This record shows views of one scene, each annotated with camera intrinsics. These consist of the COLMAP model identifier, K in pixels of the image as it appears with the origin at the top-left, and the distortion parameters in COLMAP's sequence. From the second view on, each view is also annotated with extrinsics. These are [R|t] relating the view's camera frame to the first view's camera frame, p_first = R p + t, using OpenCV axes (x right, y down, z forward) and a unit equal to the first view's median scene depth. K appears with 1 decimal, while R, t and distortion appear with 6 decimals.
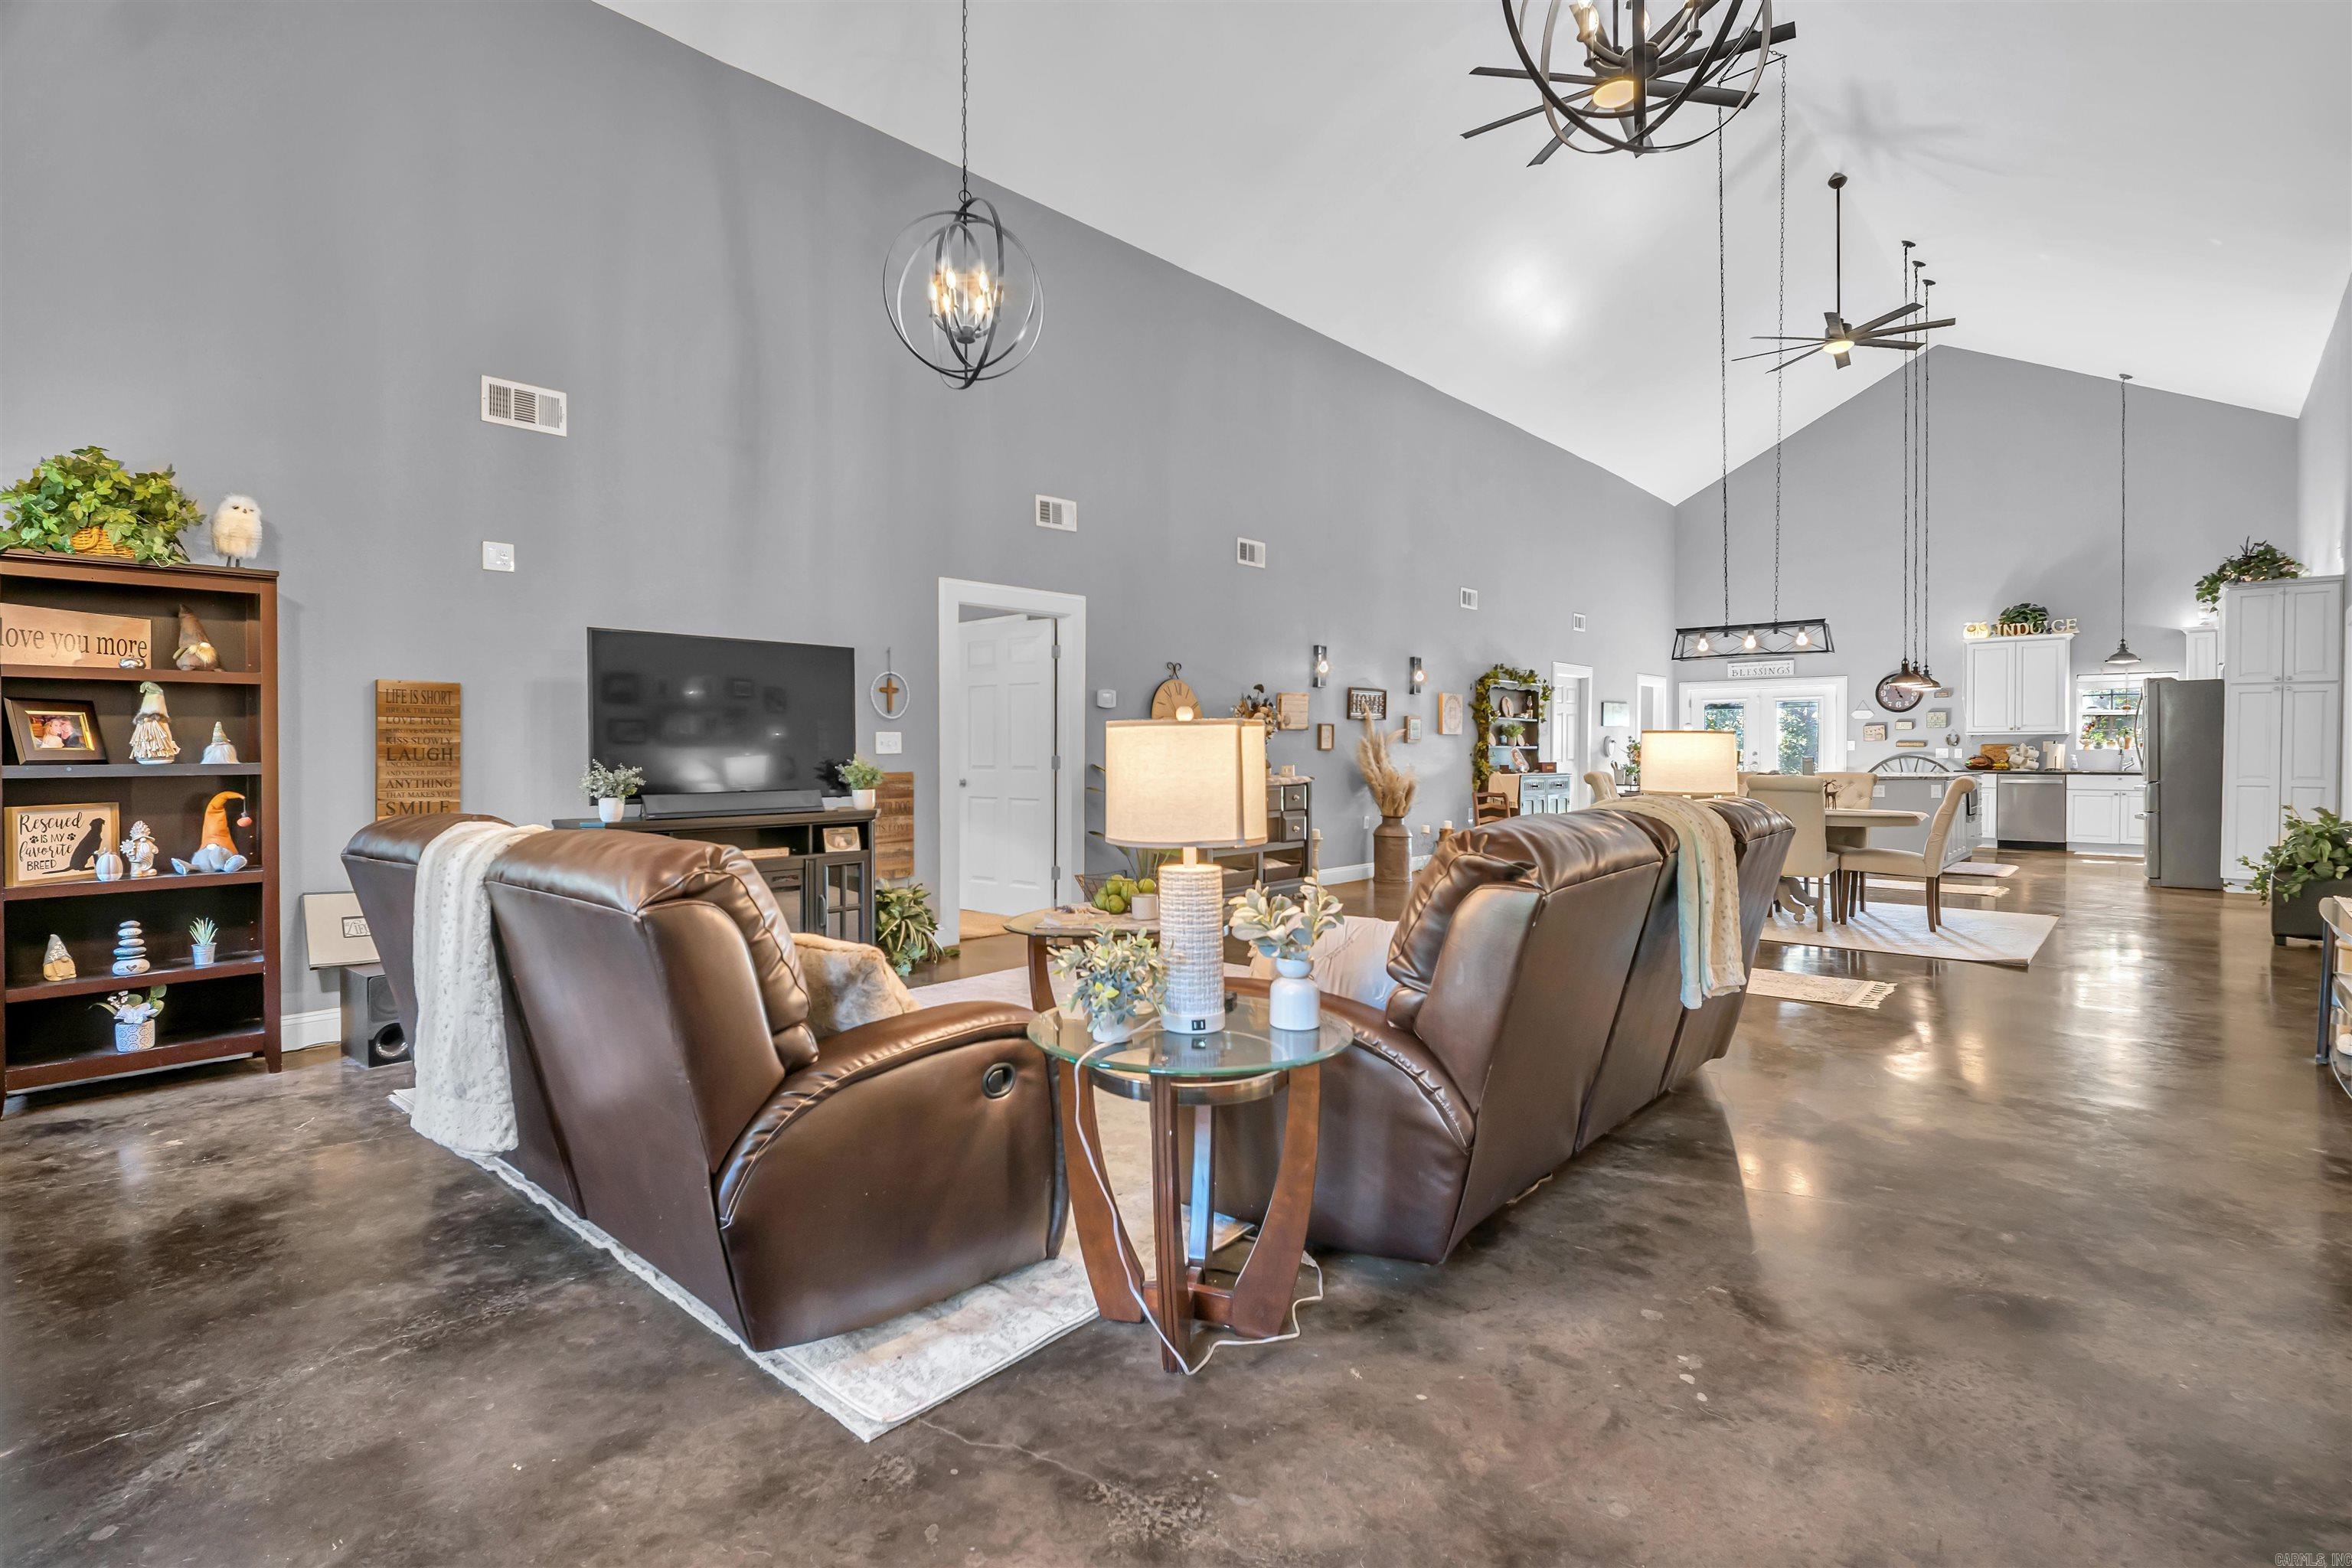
lens RADIAL K [[1121.4, 0, 1143.8], [0, 1121.4, 740.0], [0, 0, 1]] dist [0.011959, -0.001255]
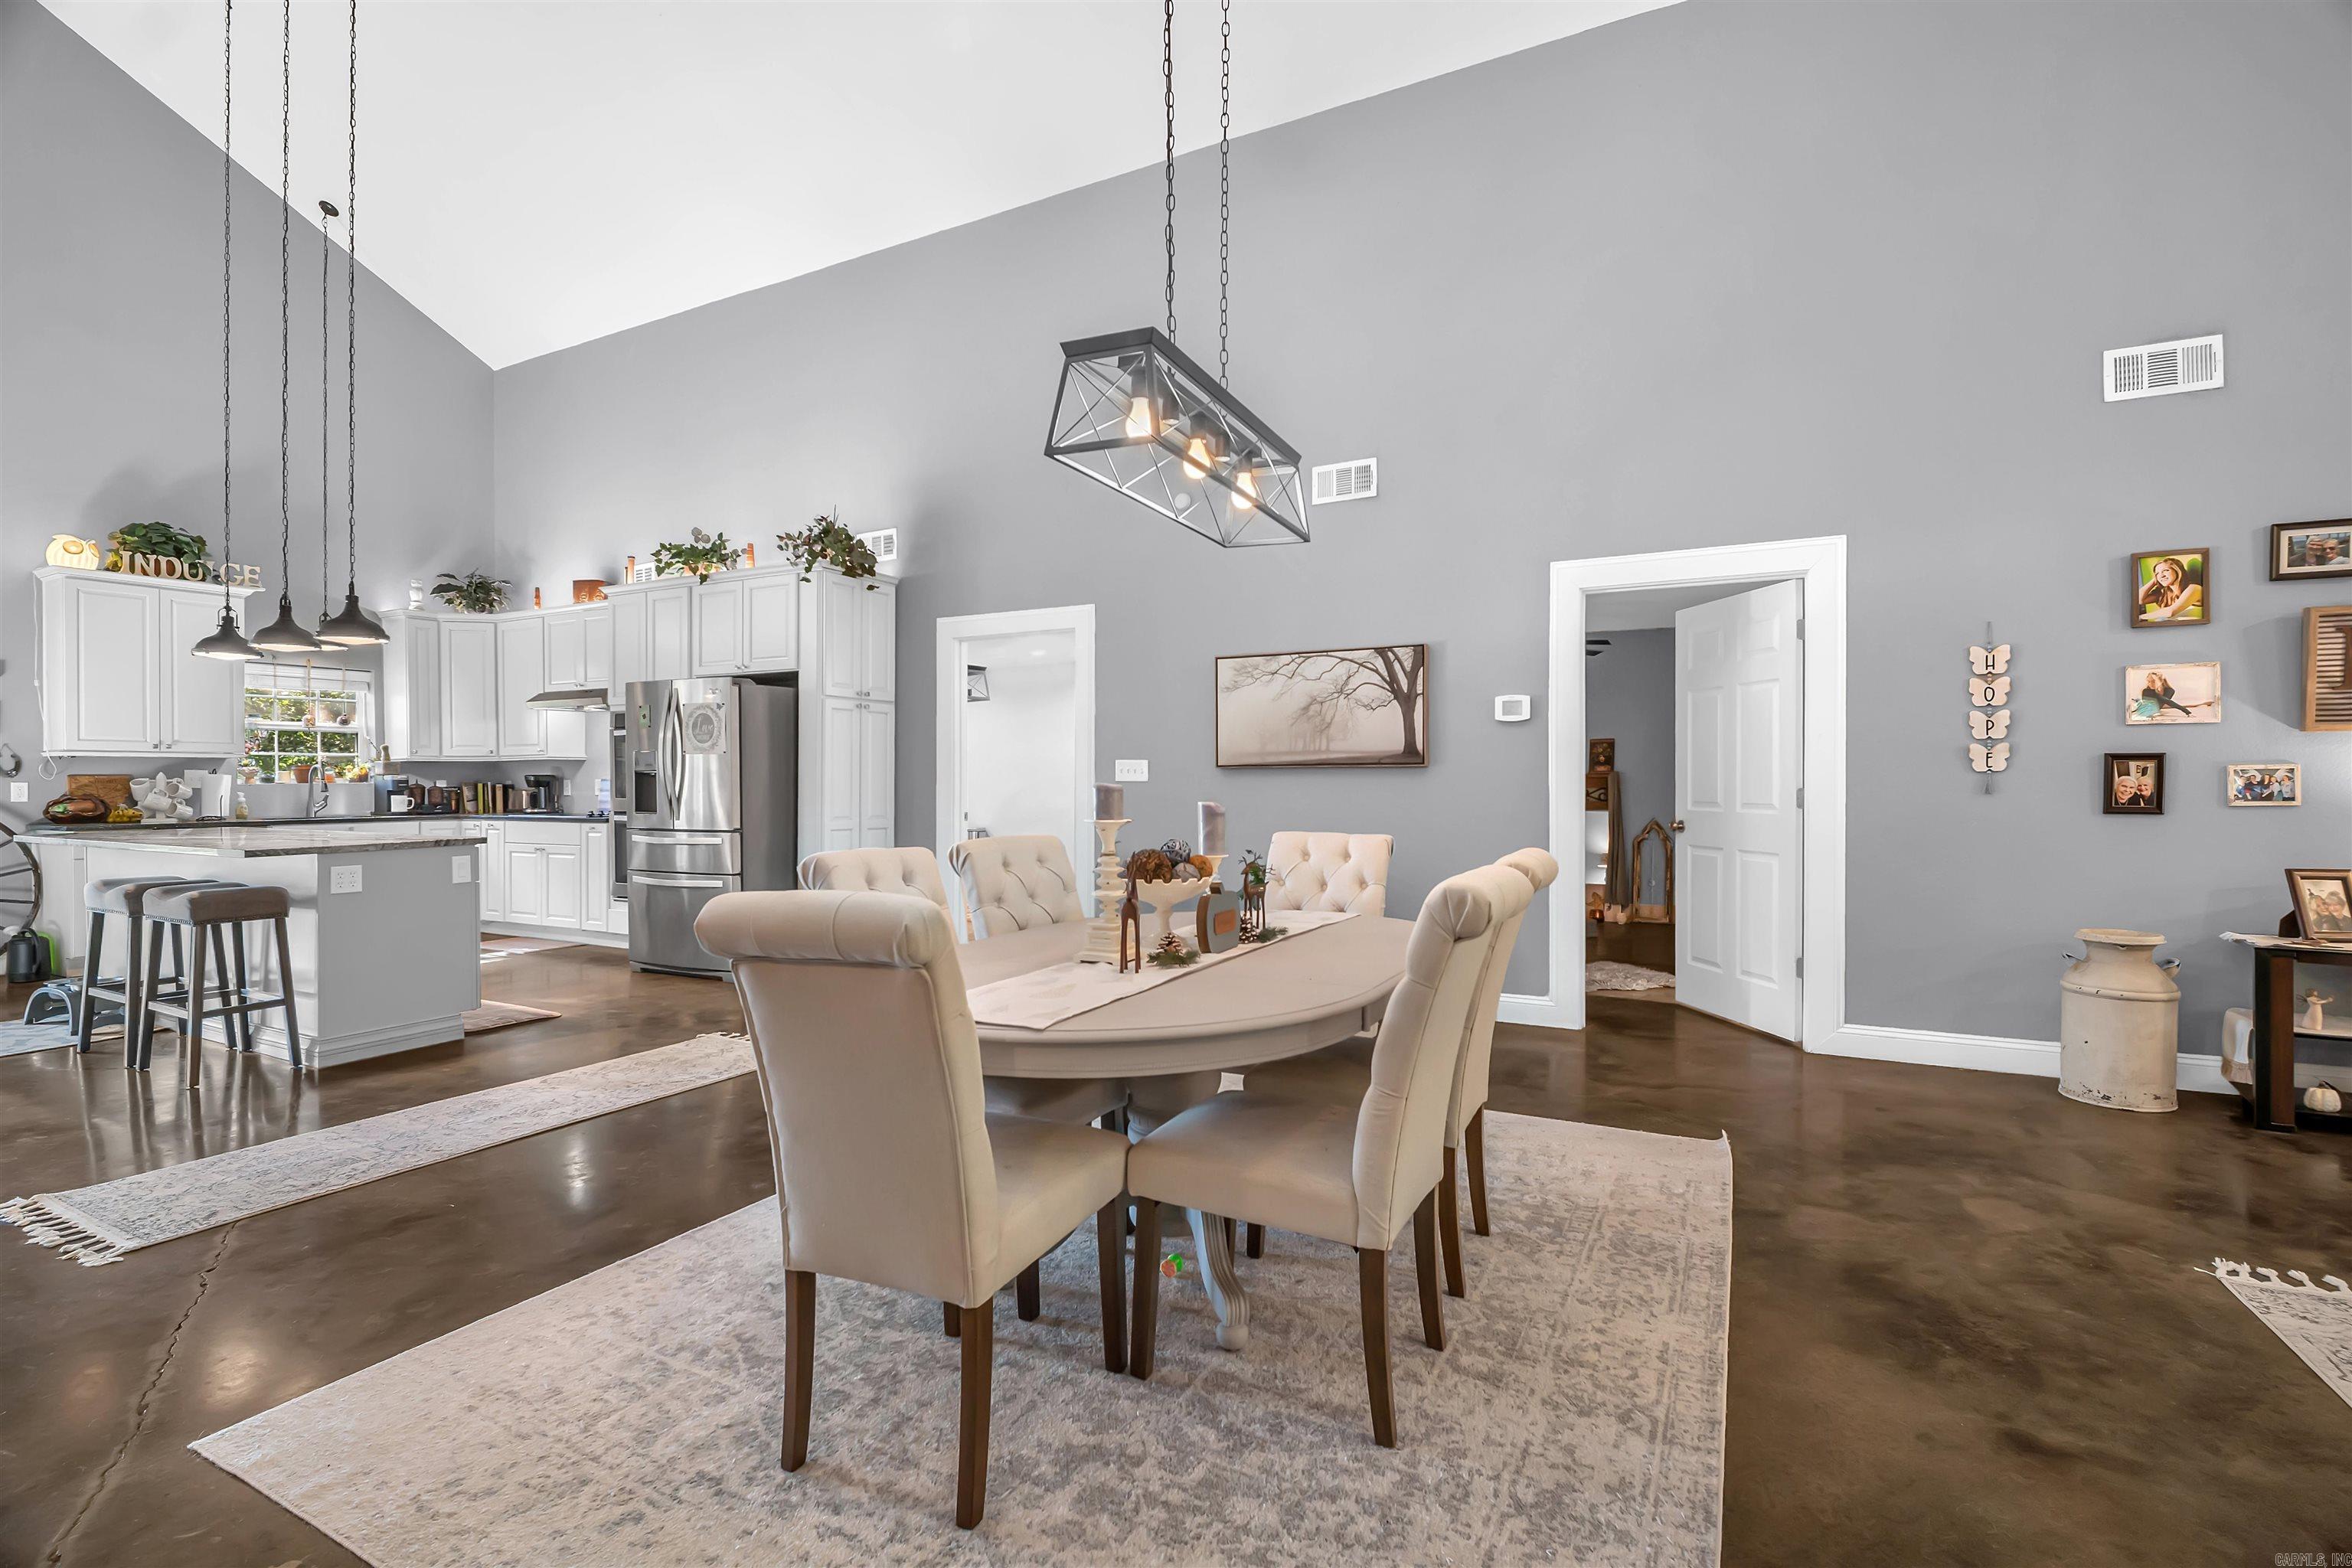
lens RADIAL K [[1081.5, 0, 1176.0], [0, 1081.5, 784.0], [0, 0, 1]] dist [-0.003727, -0.003267]
pose [[-0.245054, 0.000398, 0.969509, 0.196229], [-0.007905, 0.999966, -0.002408, 0.008223], [-0.969477, -0.008254, -0.245043, 0.898832]]
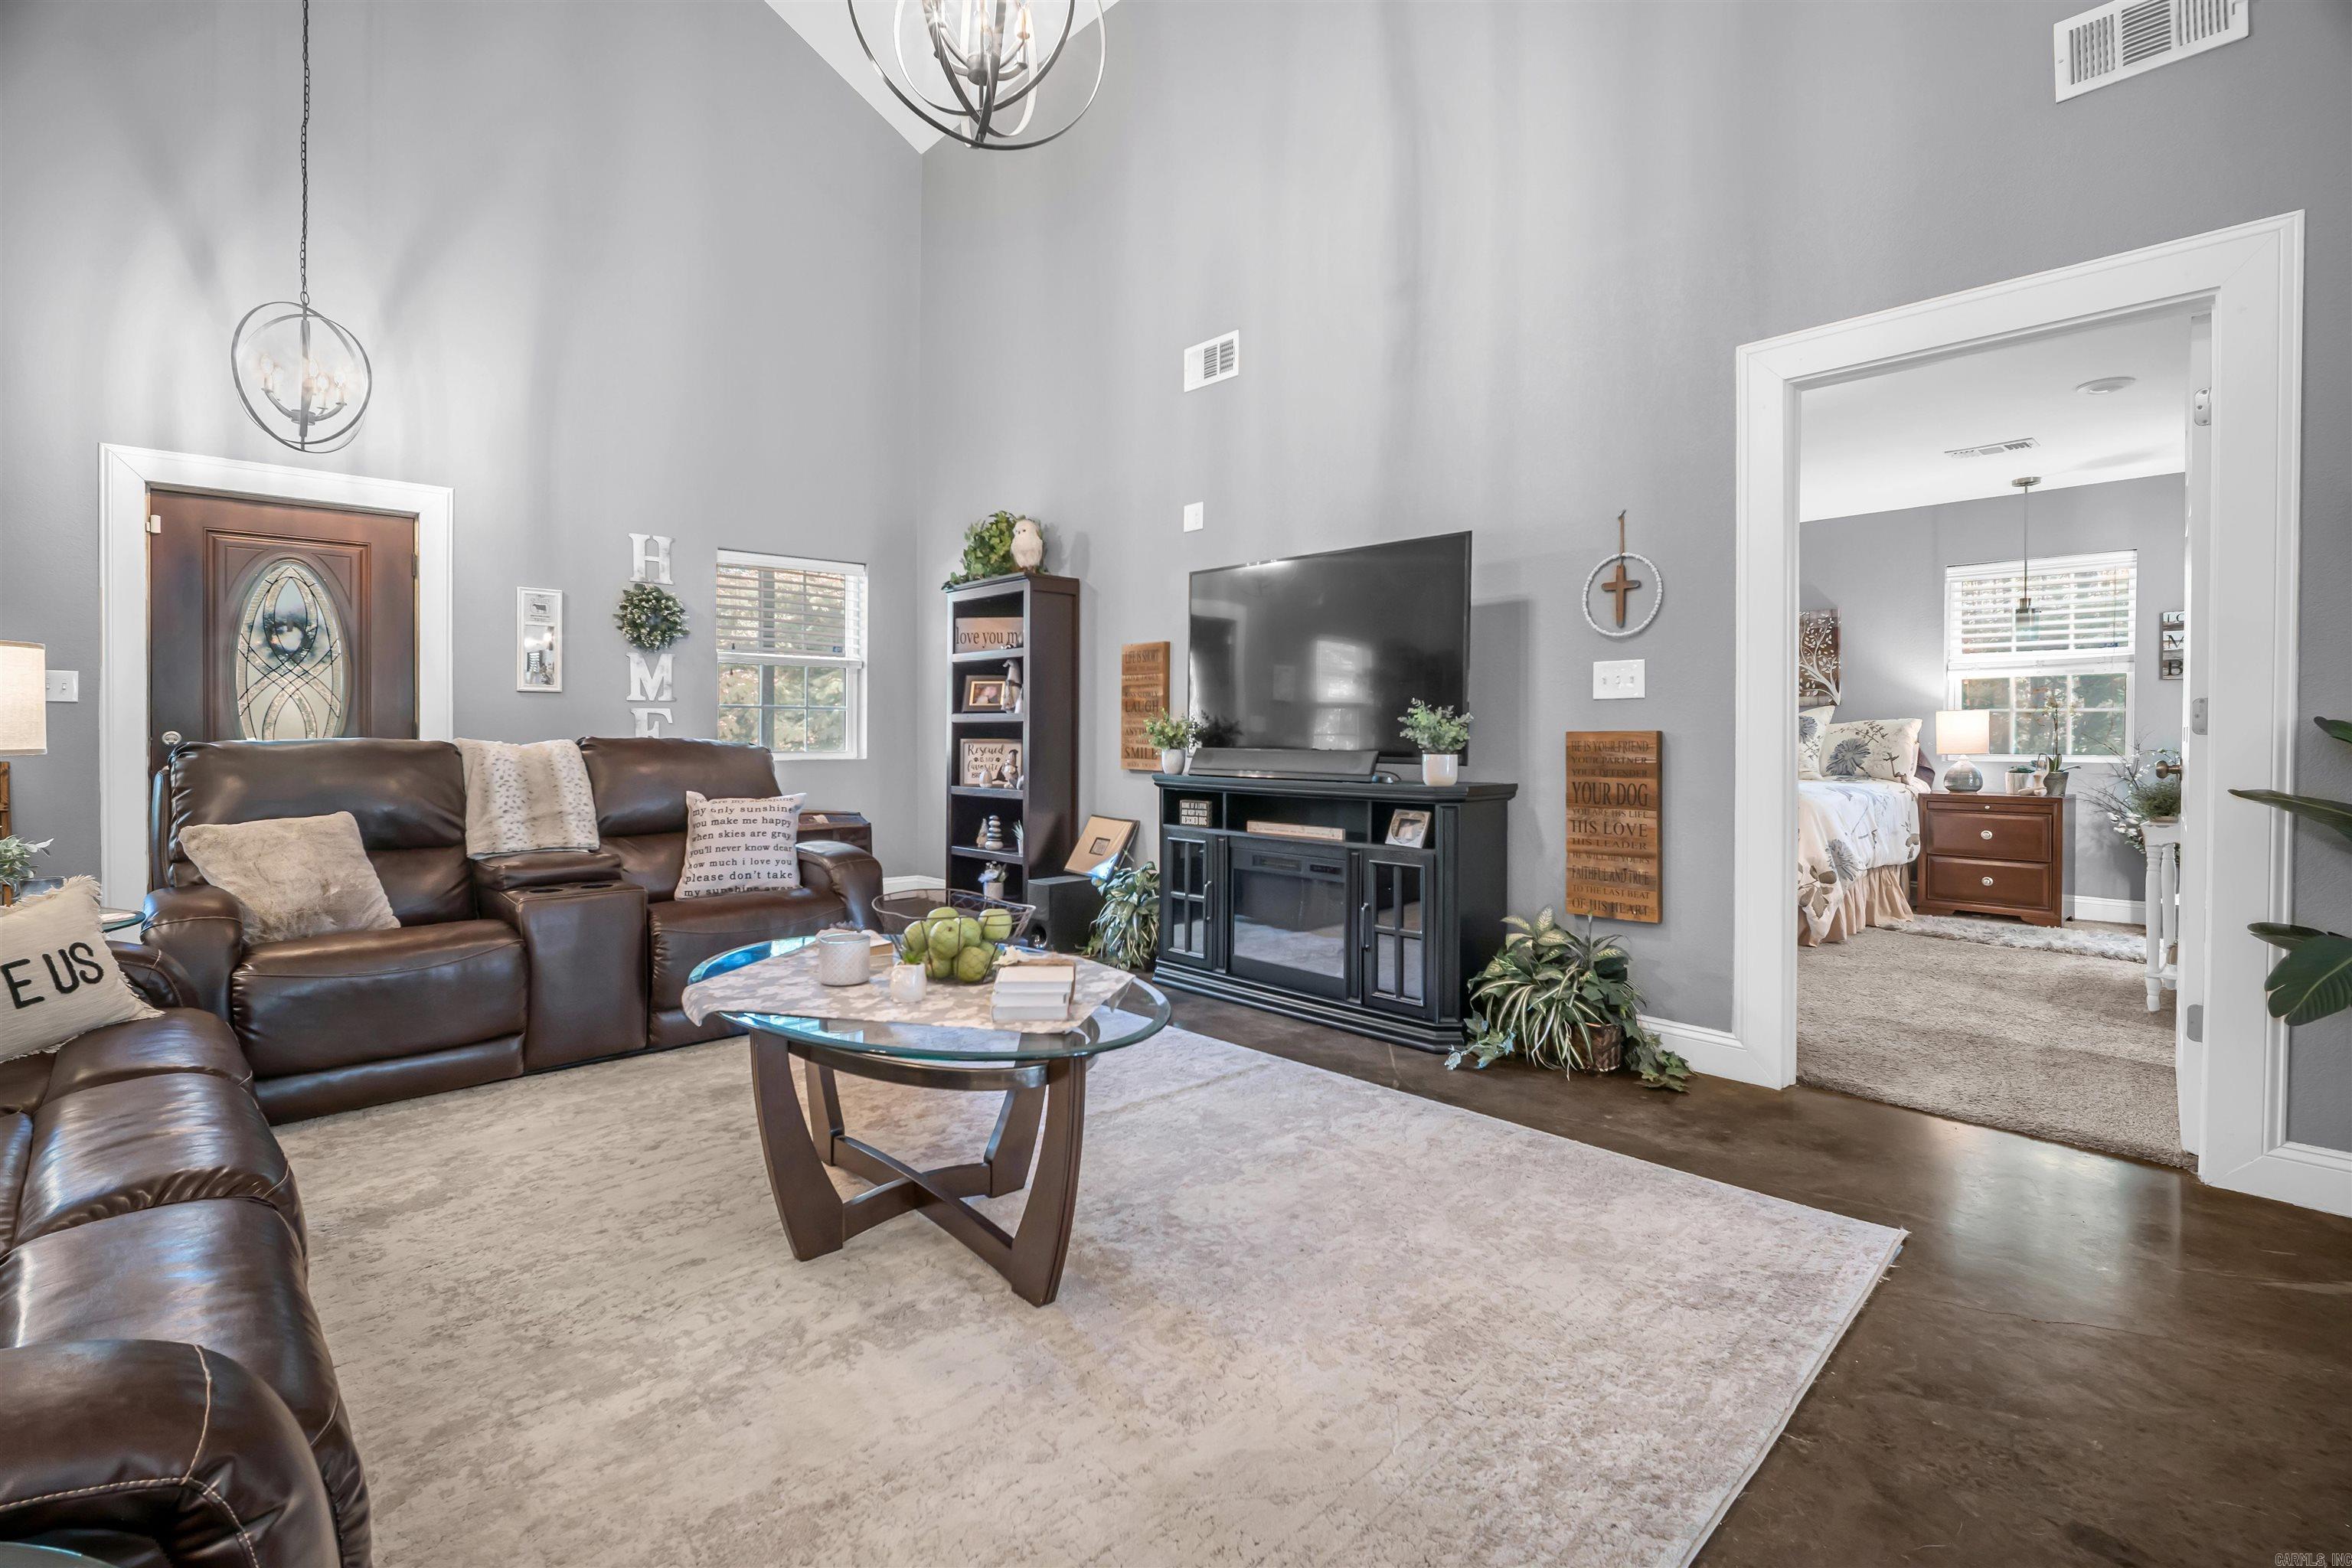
lens RADIAL K [[1121.4, 0, 1143.8], [0, 1121.4, 740.0], [0, 0, 1]] dist [0.011959, -0.001255]
pose [[-0.109870, 0.009576, -0.993900, 0.242619], [0.005647, 0.999943, 0.009010, 0.017667], [0.993930, -0.004623, -0.109918, 0.546952]]
